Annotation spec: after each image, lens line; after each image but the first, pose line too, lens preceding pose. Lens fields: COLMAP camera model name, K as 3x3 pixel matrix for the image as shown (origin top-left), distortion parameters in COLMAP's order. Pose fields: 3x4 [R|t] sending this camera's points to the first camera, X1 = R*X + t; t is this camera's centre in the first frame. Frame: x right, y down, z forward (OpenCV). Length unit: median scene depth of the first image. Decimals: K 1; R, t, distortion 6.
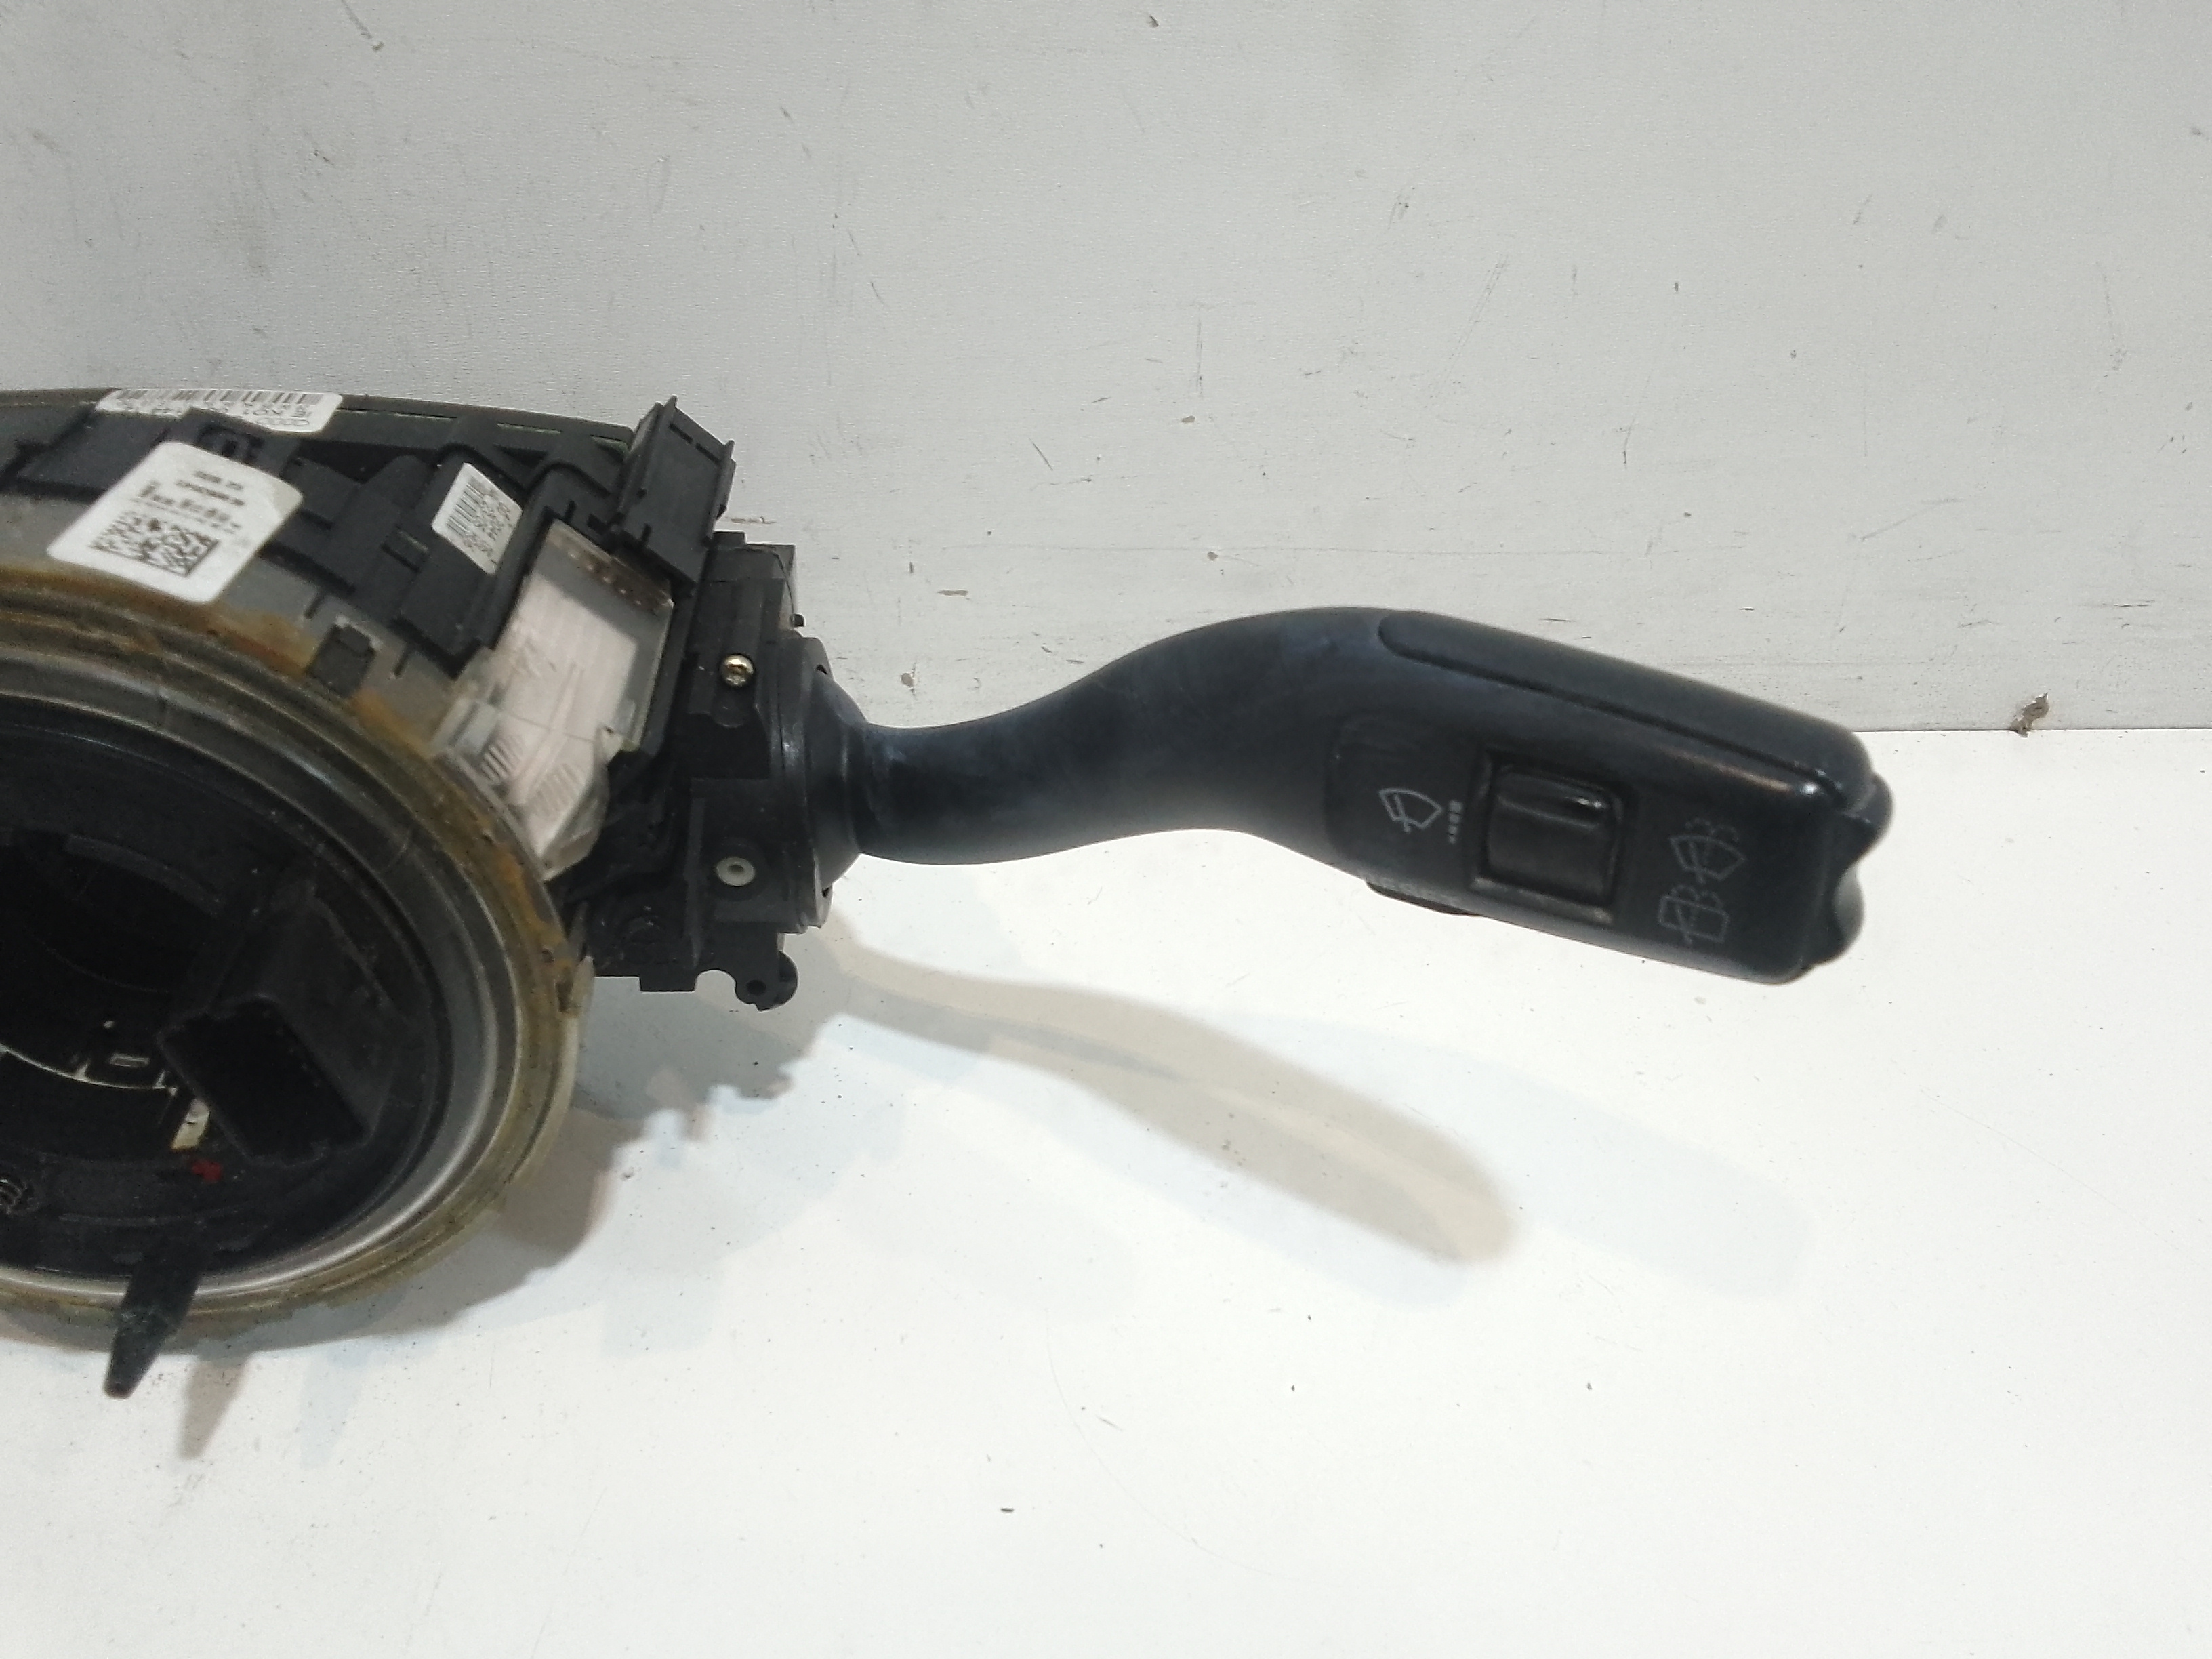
lens RADIAL K [[1787.9, 0, 1101.9], [0, 1787.9, 874.4], [0, 0, 1]] dist [0.060090, -0.104269]
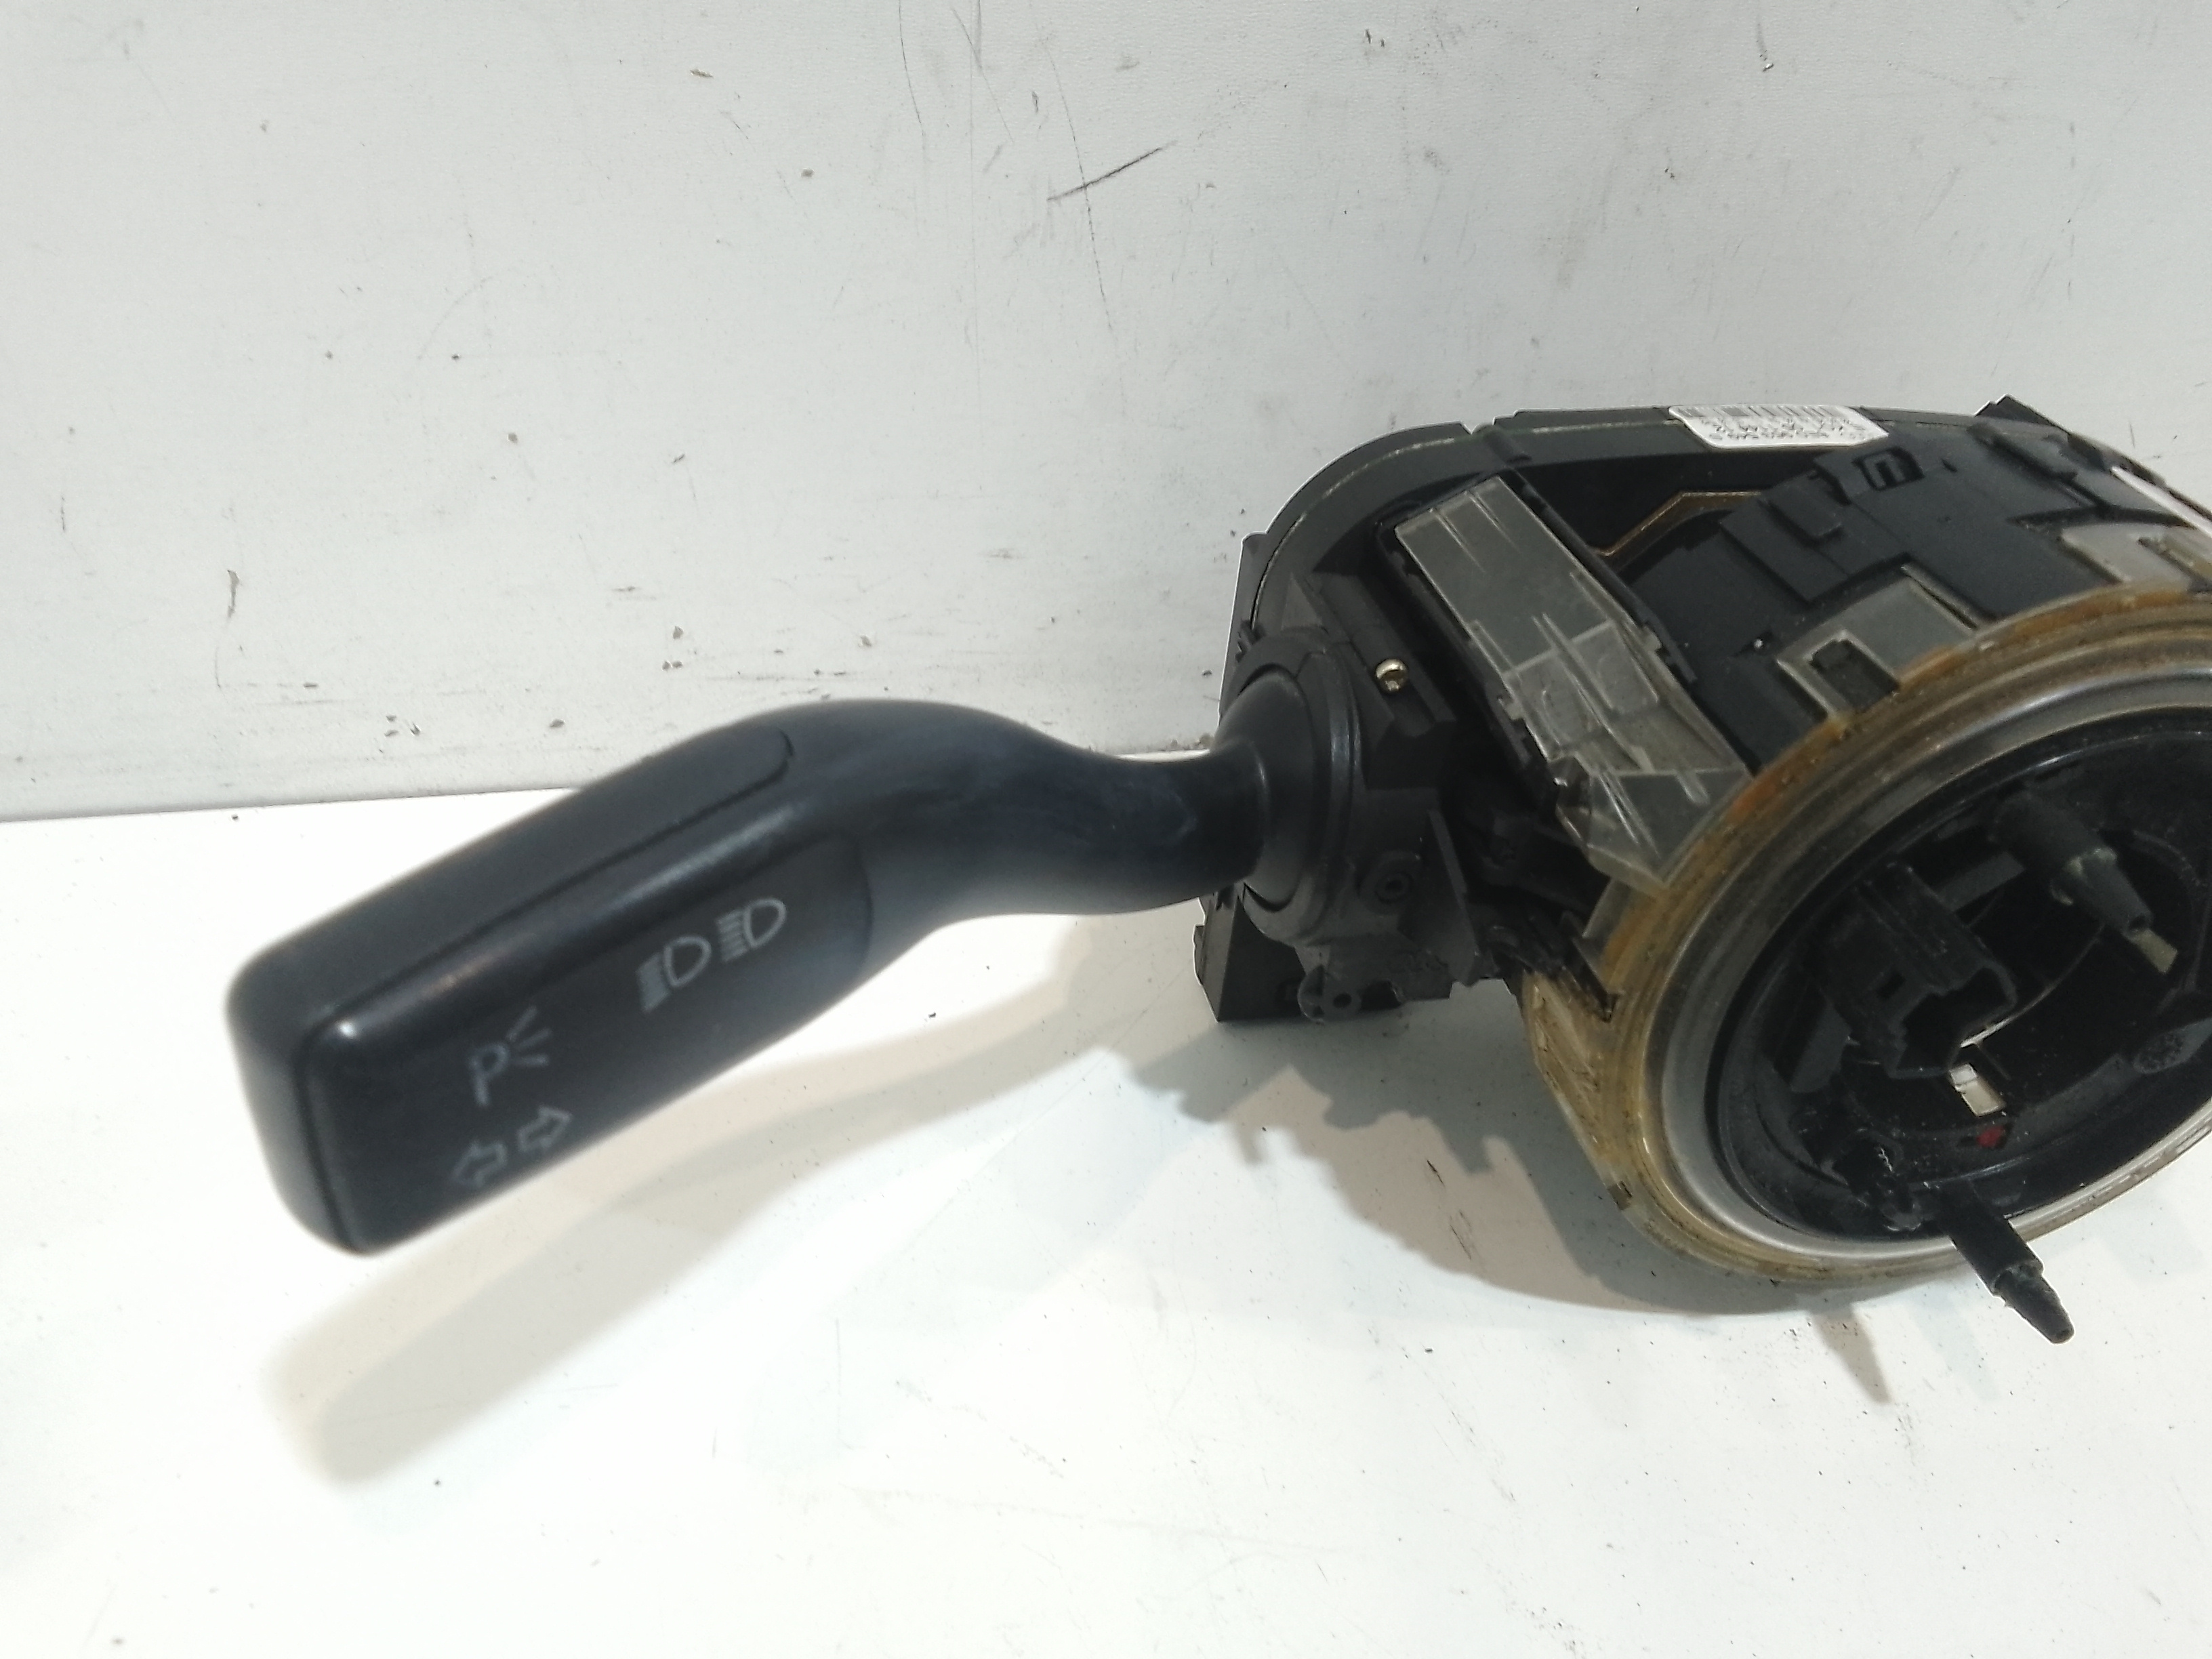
lens RADIAL K [[1787.9, 0, 1117.3], [0, 1787.9, 880.3], [0, 0, 1]] dist [0.060090, -0.104269]
pose [[0.993020, -0.053979, 0.104873, -0.987023], [0.050397, 0.998062, 0.036510, -0.048972], [-0.106640, -0.030970, 0.993815, -0.017876]]
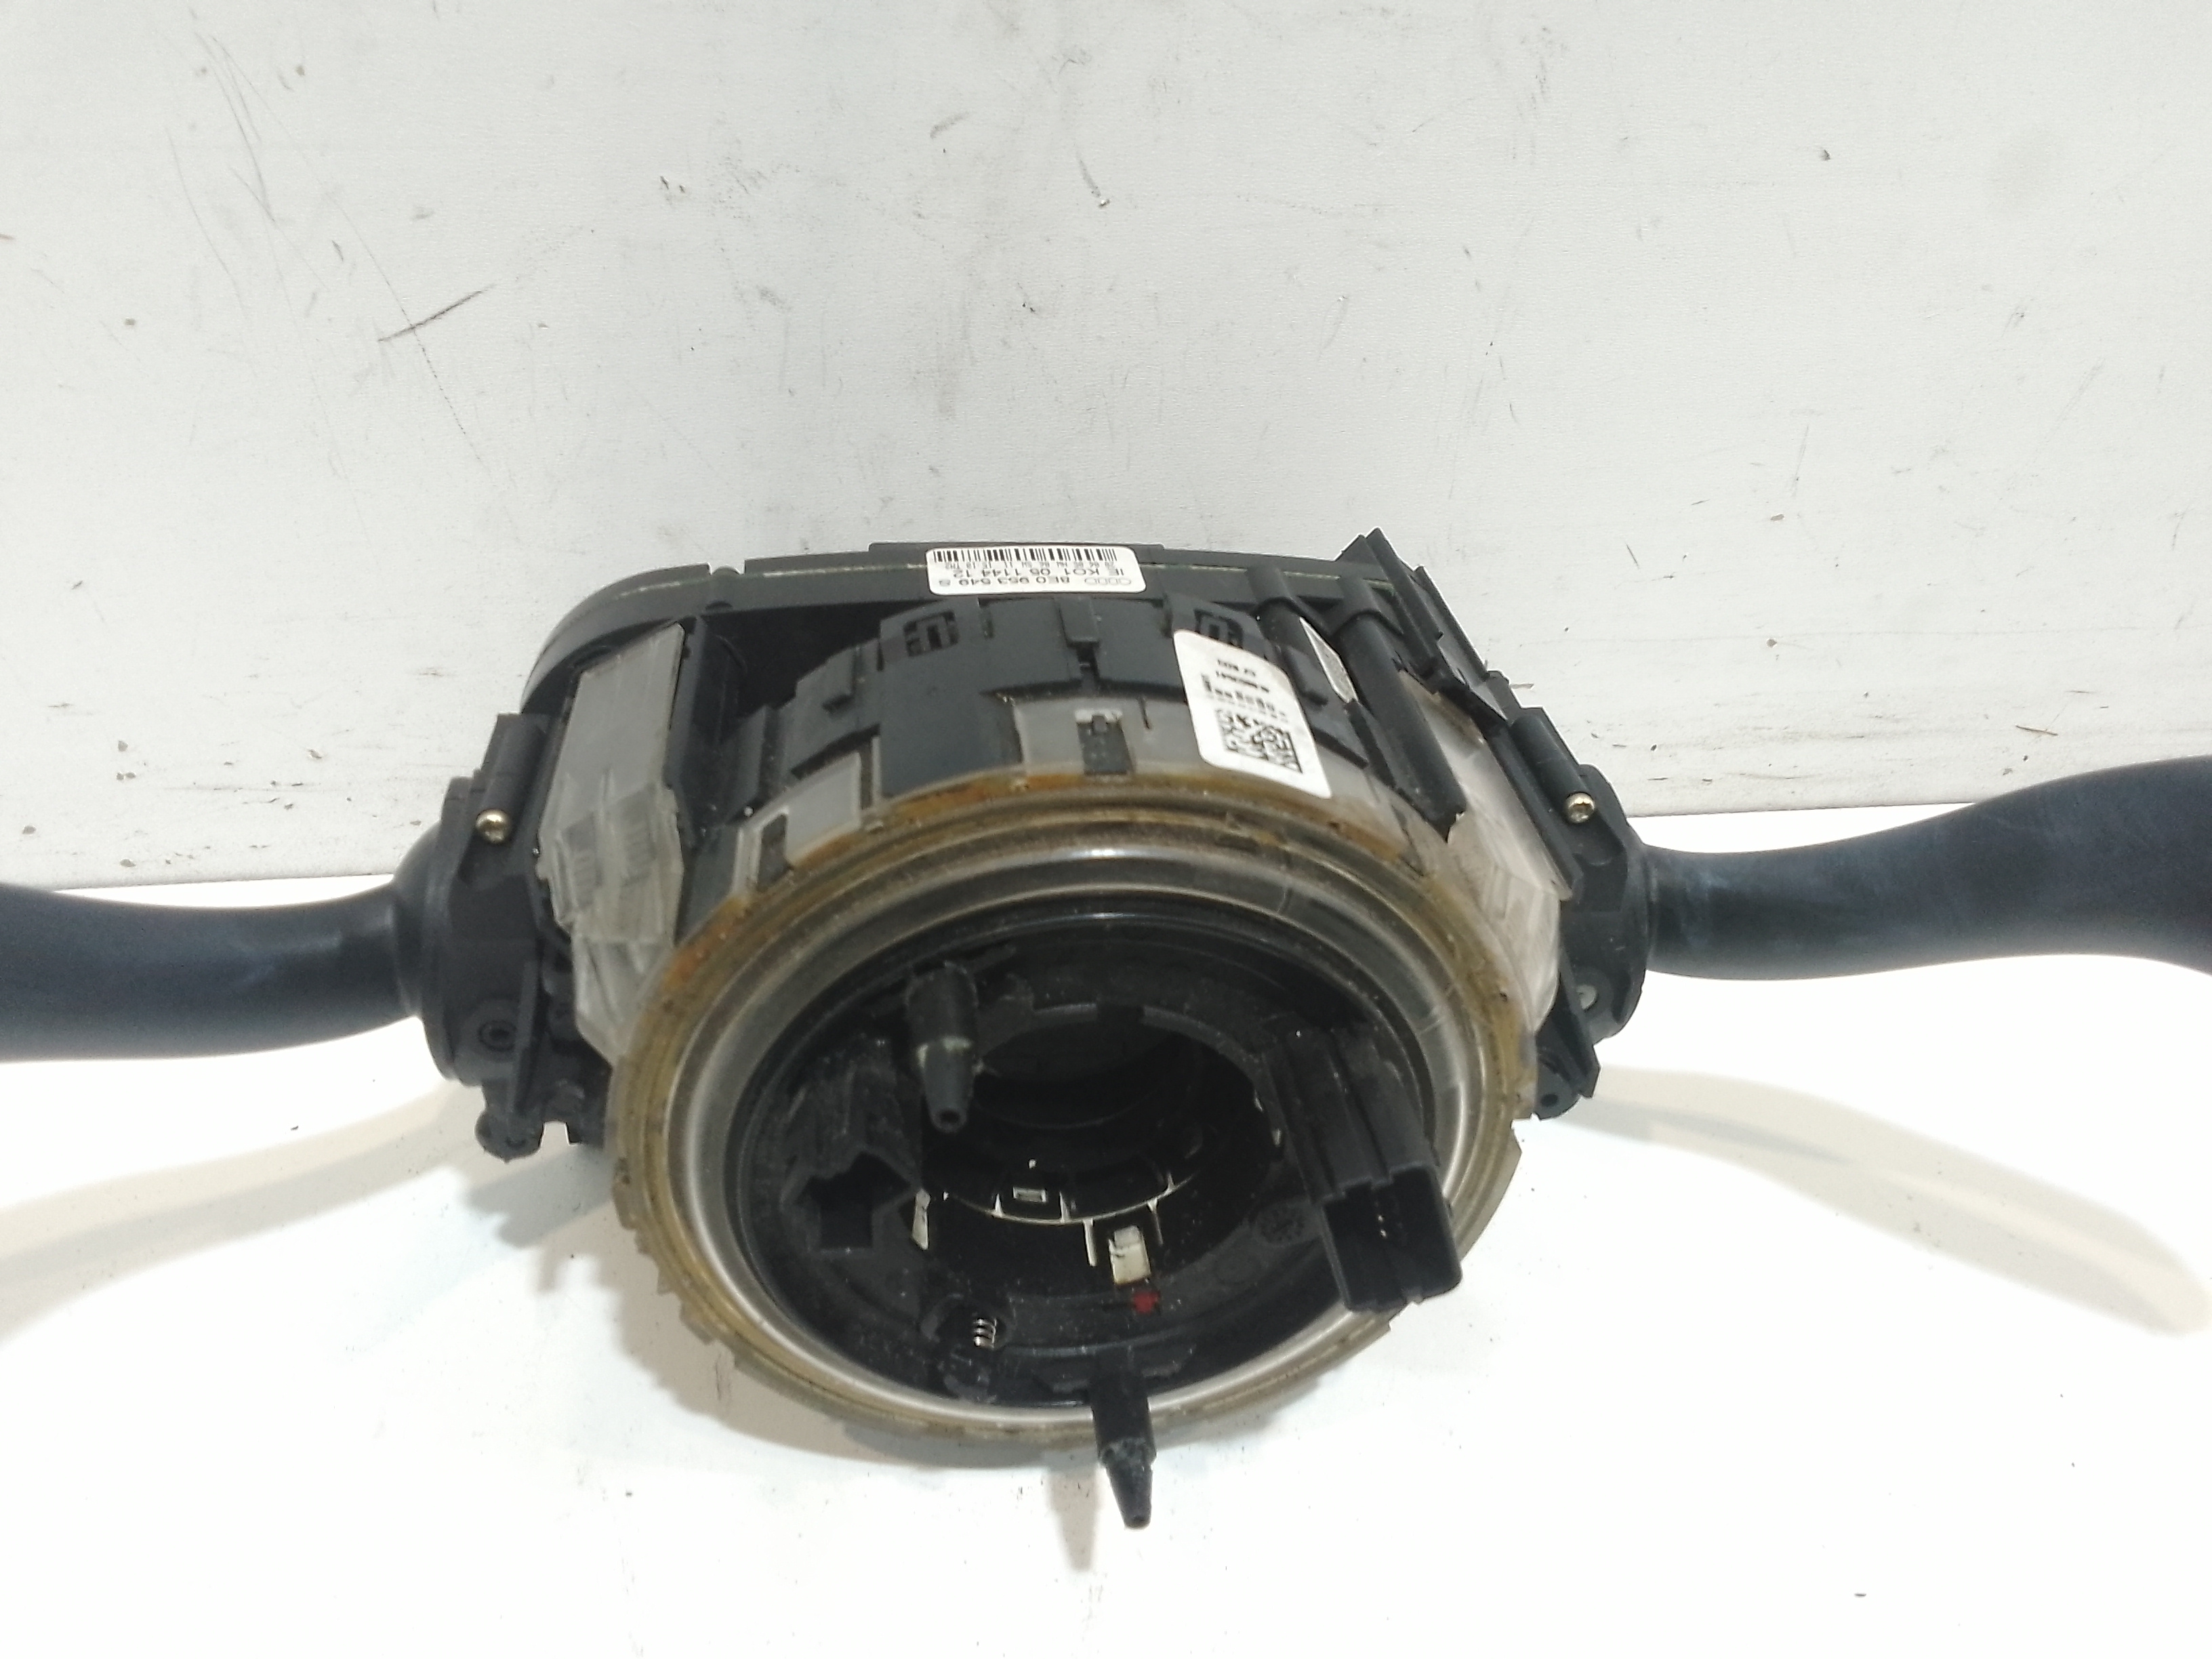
lens RADIAL K [[1787.9, 0, 1099.8], [0, 1787.9, 875.7], [0, 0, 1]] dist [0.060090, -0.104269]
pose [[0.999472, -0.030602, 0.010950, -0.462281], [0.030566, 0.999527, 0.003468, -0.079824], [-0.011051, -0.003131, 0.999934, -0.047717]]
